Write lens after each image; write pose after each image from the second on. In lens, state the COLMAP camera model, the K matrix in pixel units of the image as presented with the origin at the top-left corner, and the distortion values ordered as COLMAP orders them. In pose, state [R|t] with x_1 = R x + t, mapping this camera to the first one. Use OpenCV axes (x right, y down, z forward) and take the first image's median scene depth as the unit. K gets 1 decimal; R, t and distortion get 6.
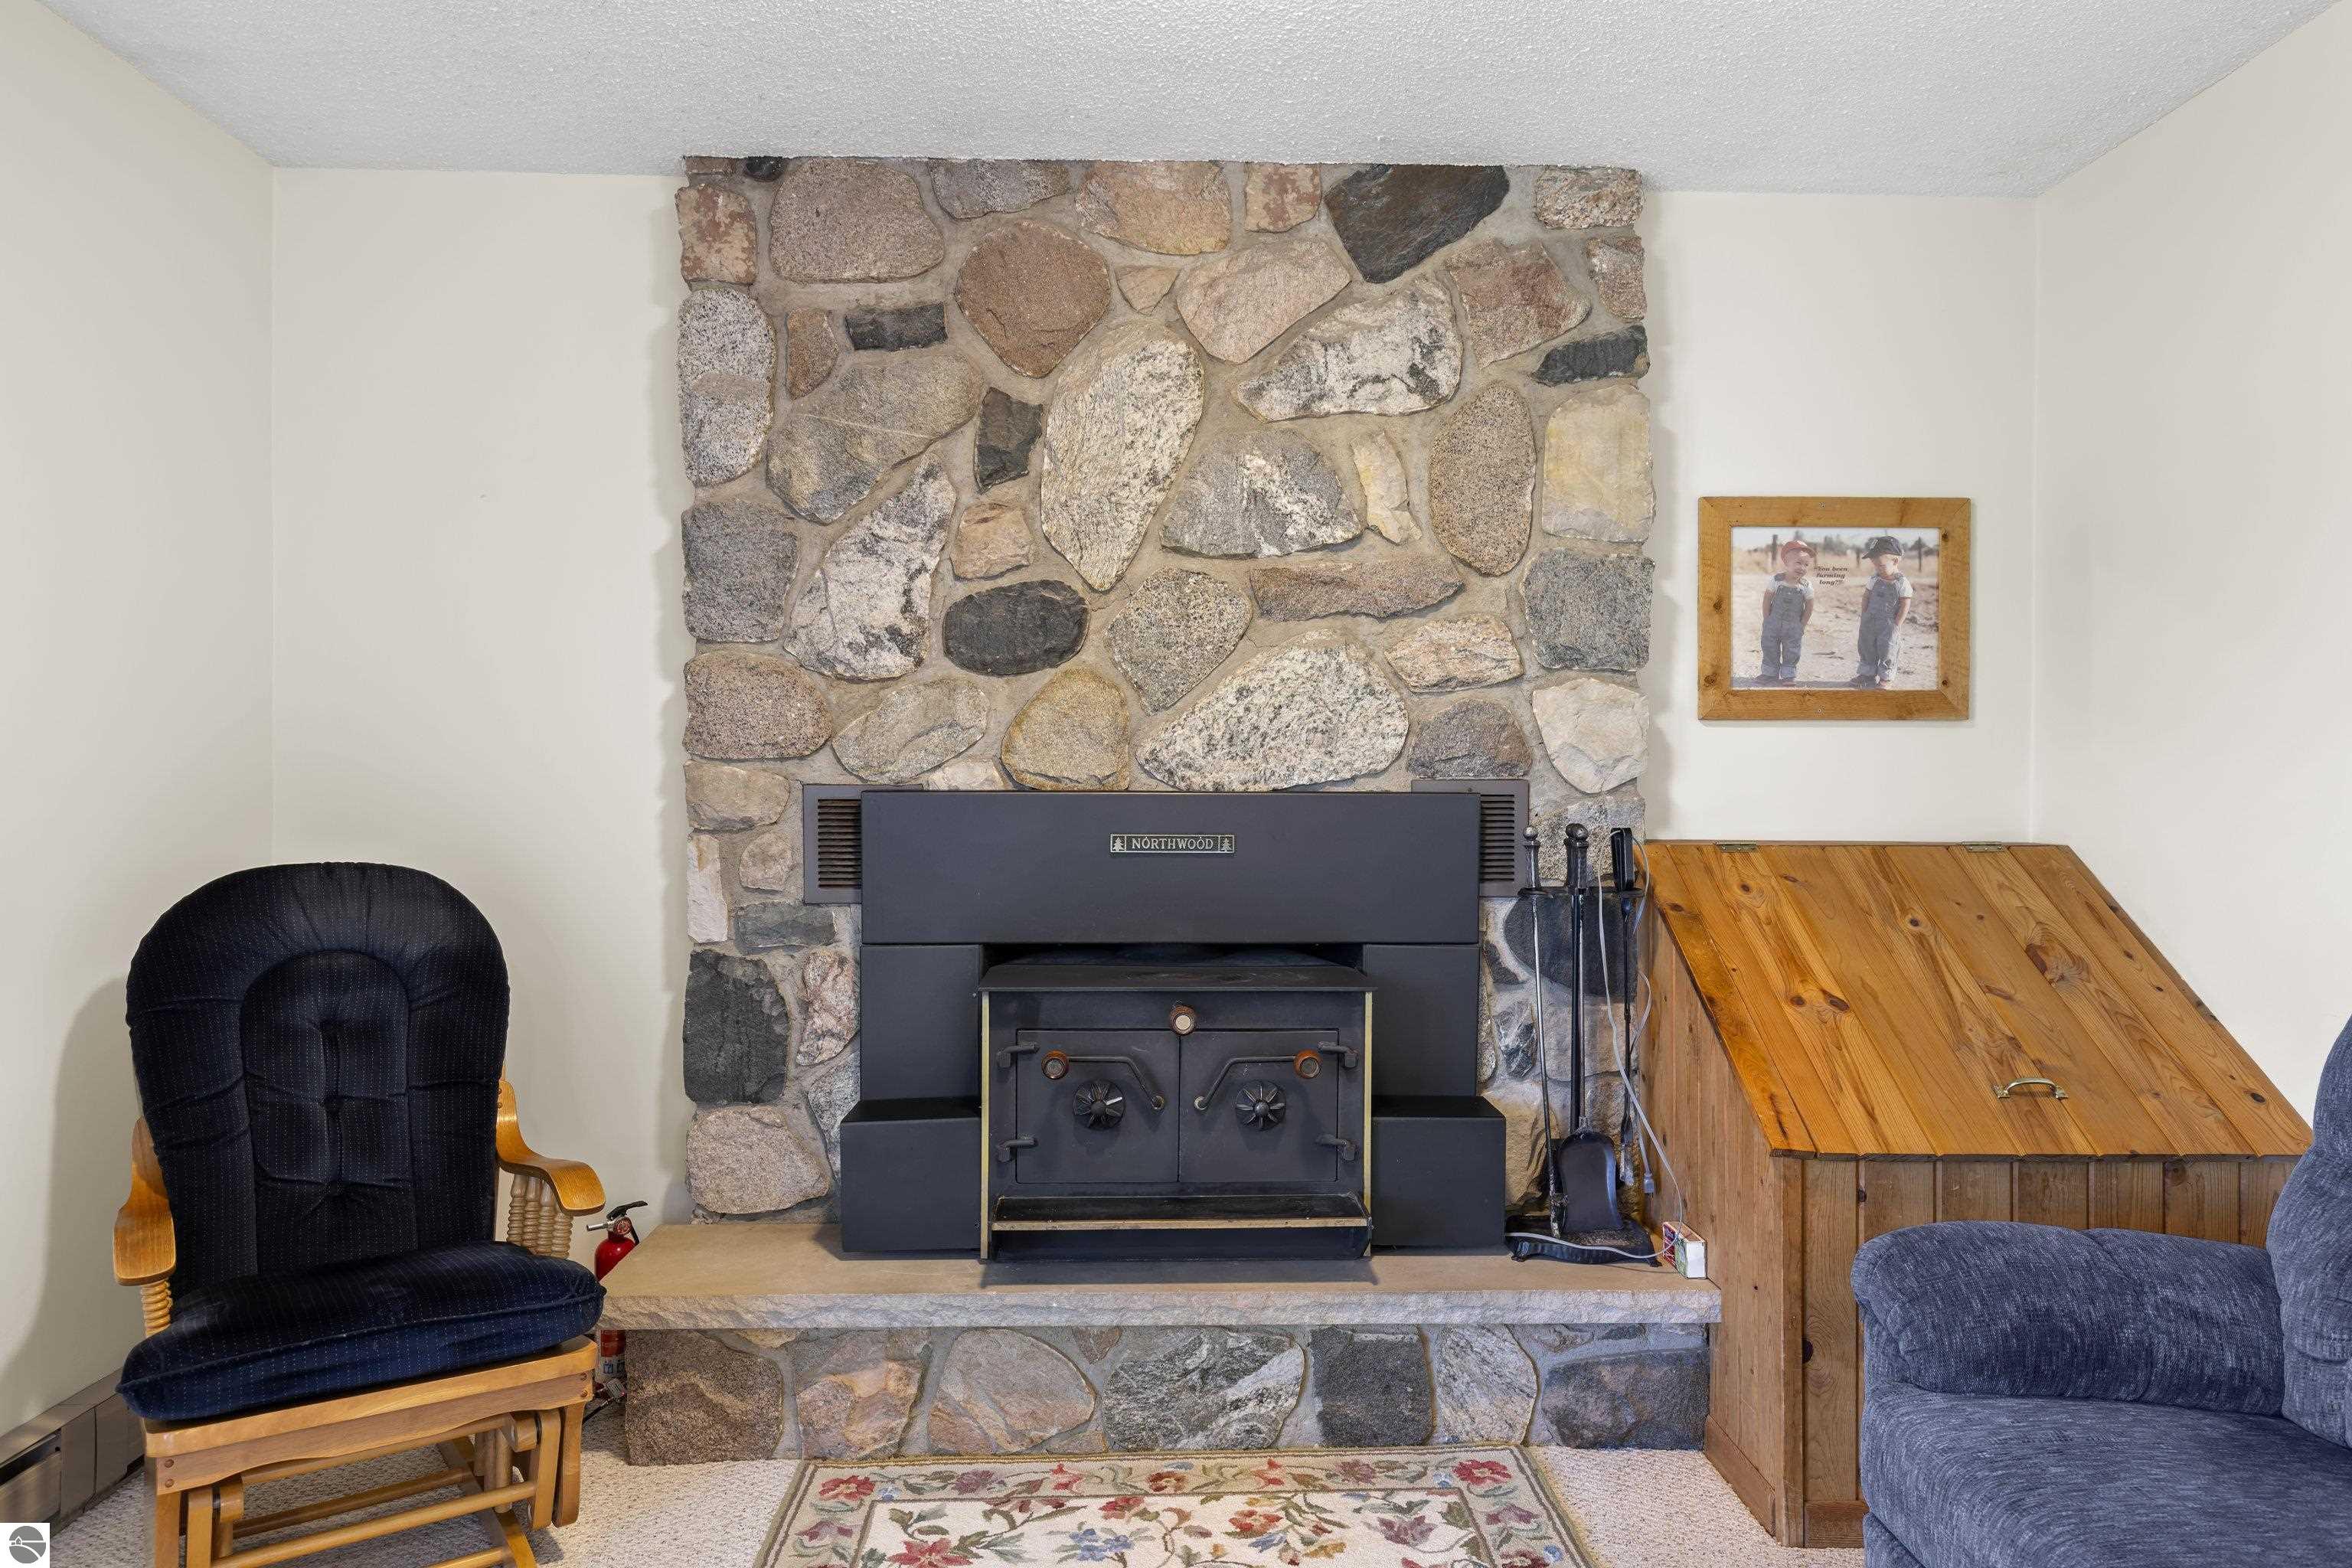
lens RADIAL K [[1506.4, 0, 1183.6], [0, 1506.4, 788.3], [0, 0, 1]] dist [0.005573, -0.005935]
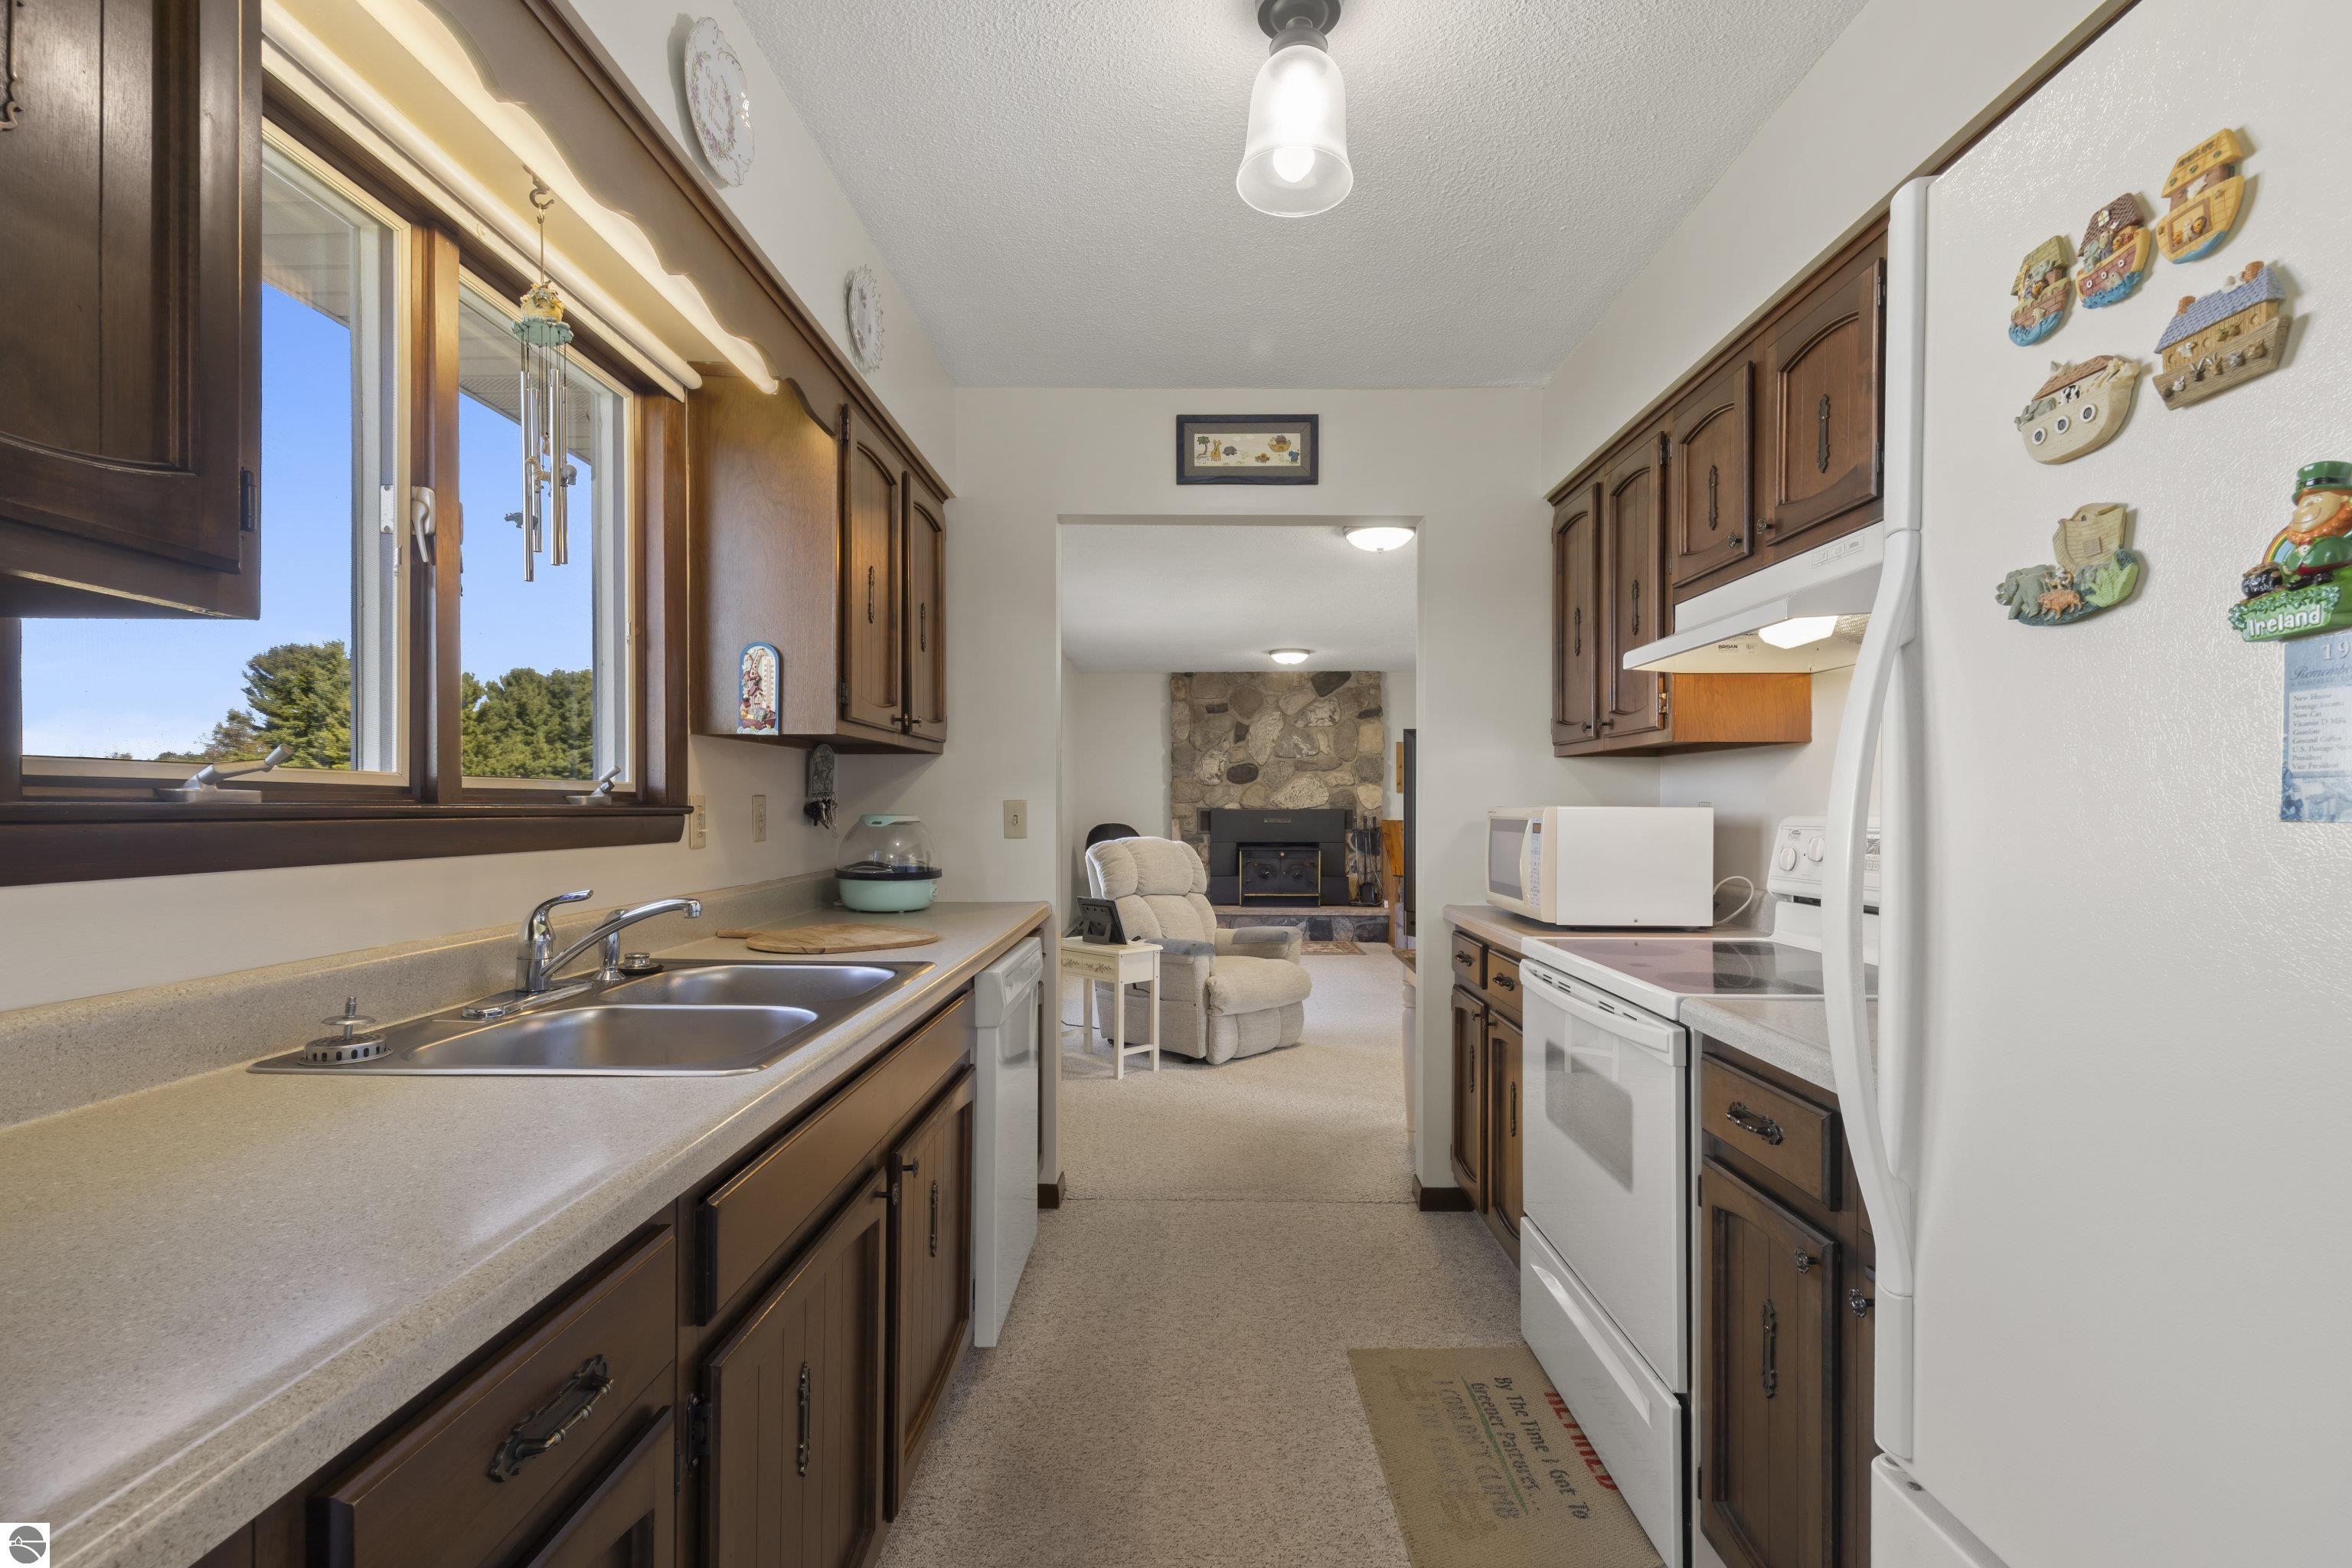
lens RADIAL K [[1056.2, 0, 1176.1], [0, 1056.2, 805.1], [0, 0, 1]] dist [0.004004, 0.000371]
pose [[0.998911, -0.002571, -0.046595, -0.165509], [0.002117, 0.999950, -0.009788, 0.020441], [0.046618, 0.009679, 0.998866, -2.224000]]
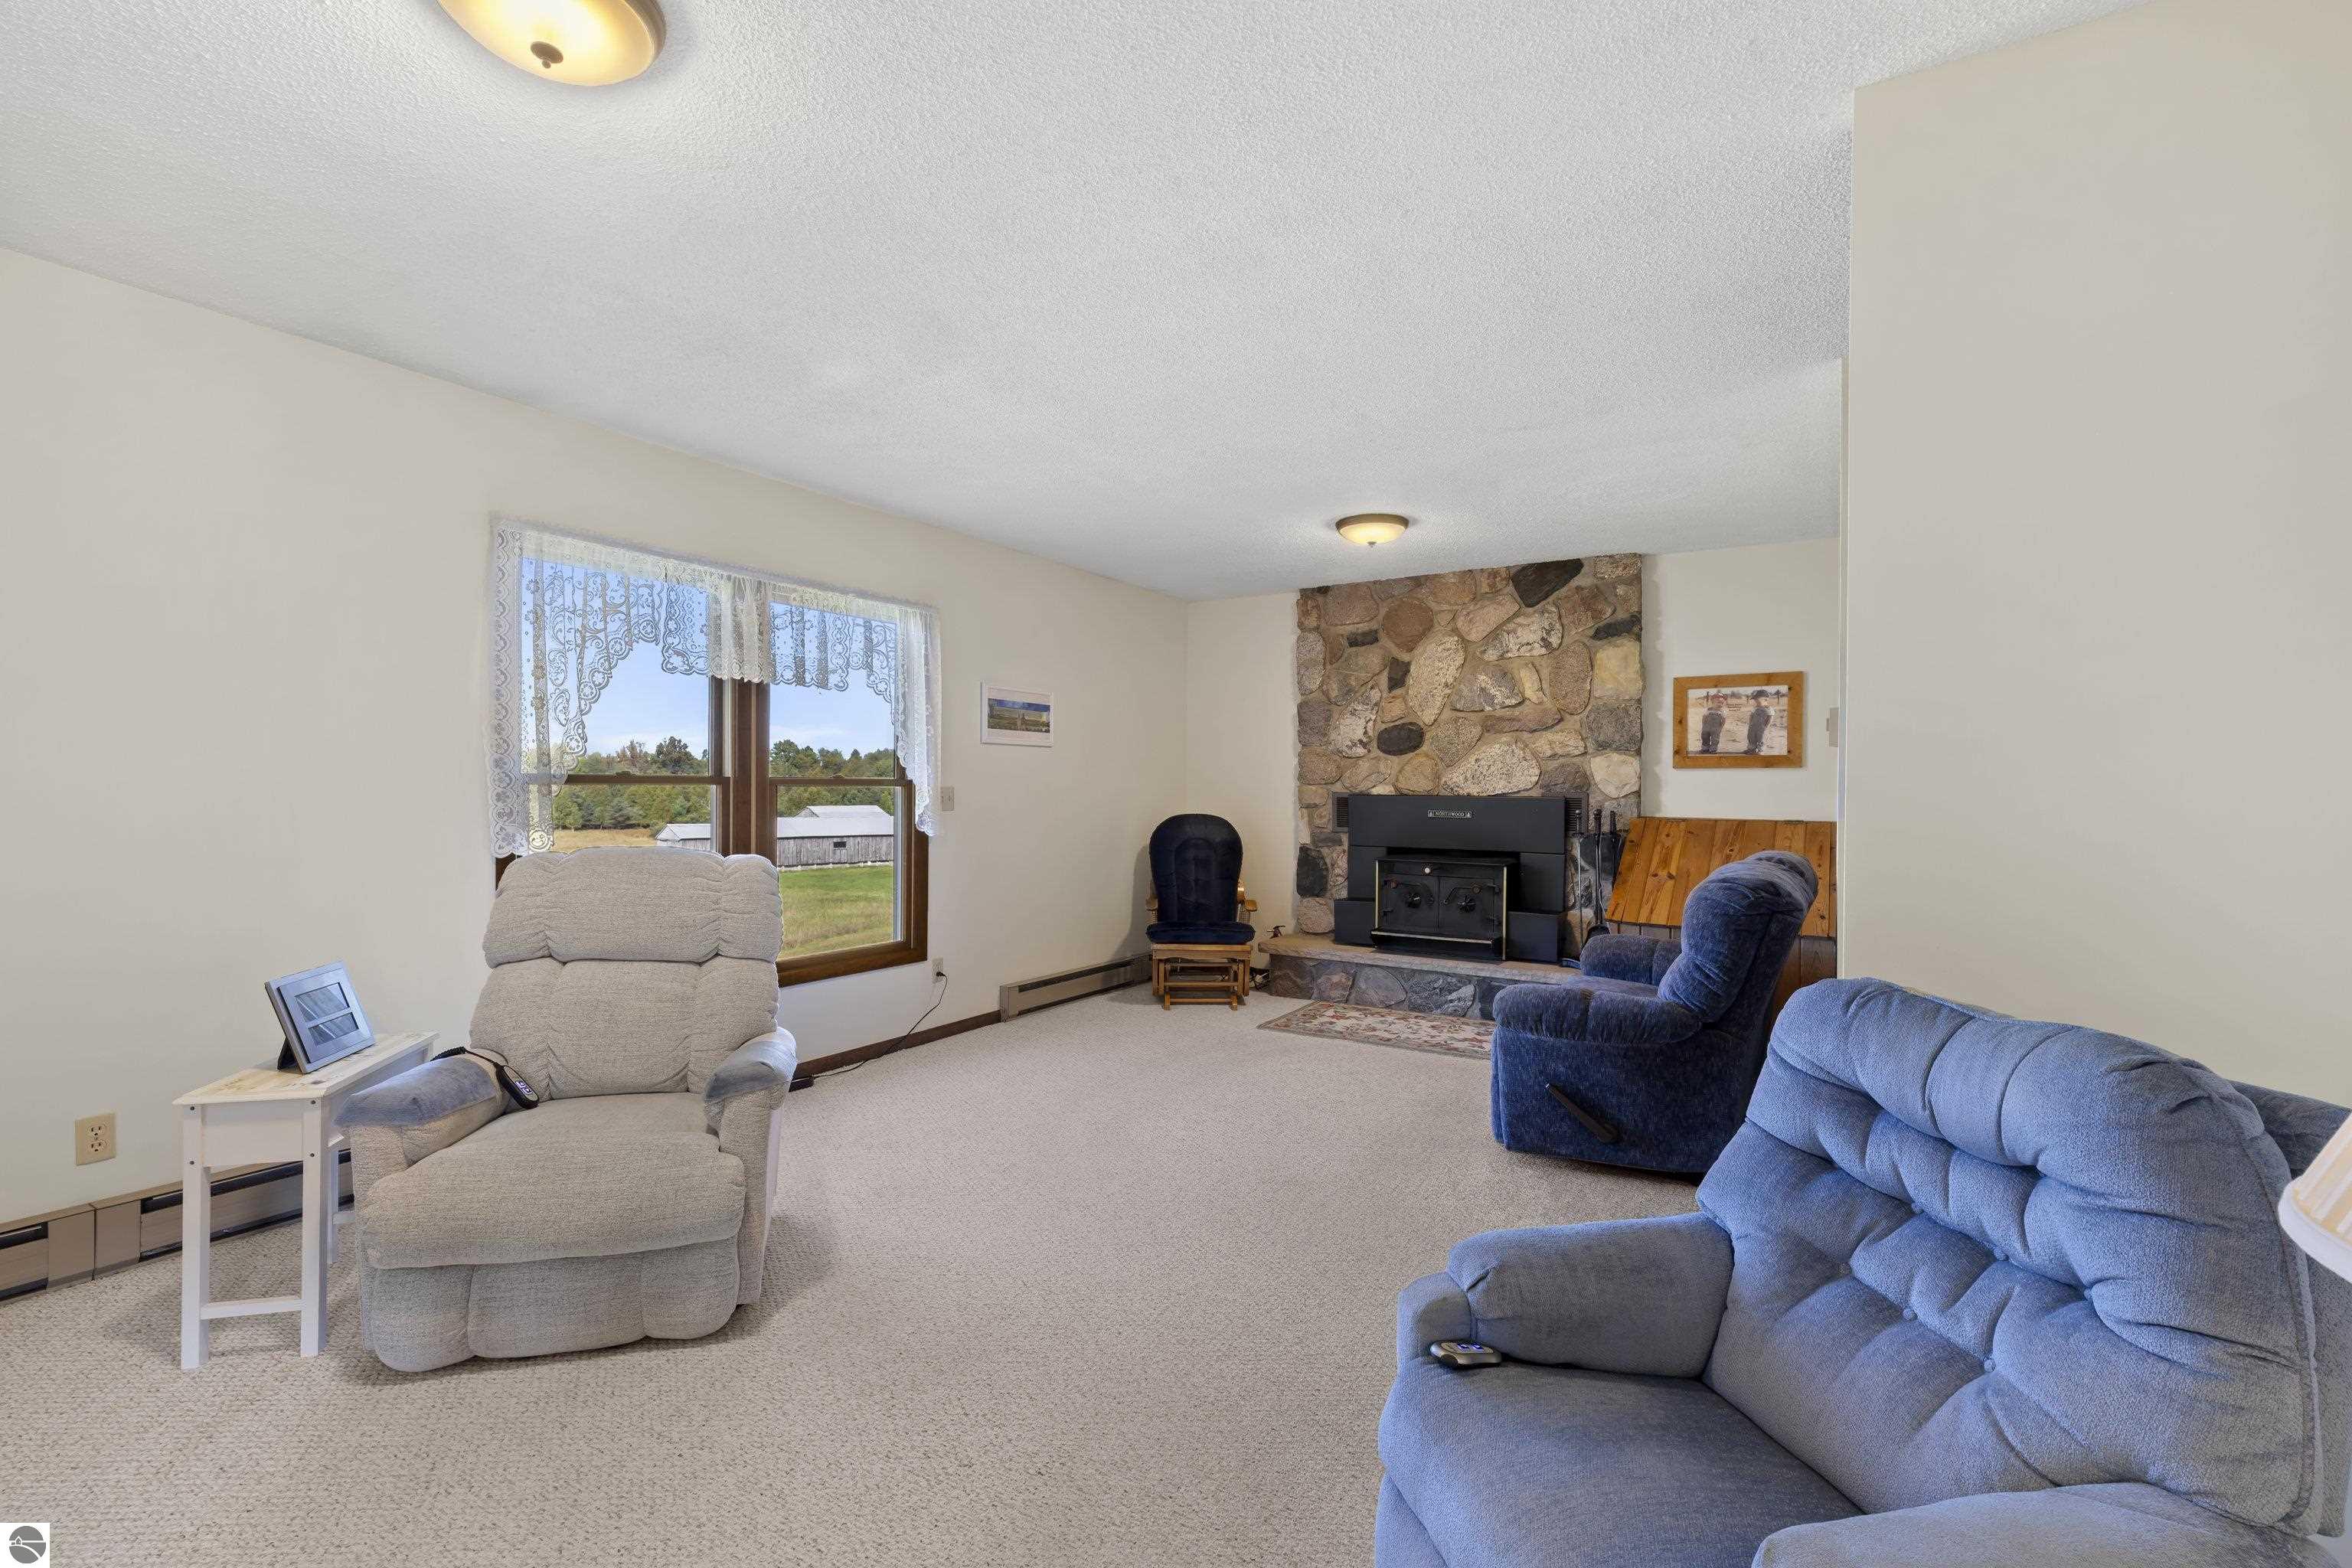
lens RADIAL K [[1056.2, 0, 1167.8], [0, 1056.2, 794.0], [0, 0, 1]] dist [0.004004, 0.000371]
pose [[0.824819, 0.006777, -0.565356, 0.670606], [-0.008271, 0.999966, -0.000080, 0.003570], [0.565336, 0.004743, 0.824847, -0.931714]]
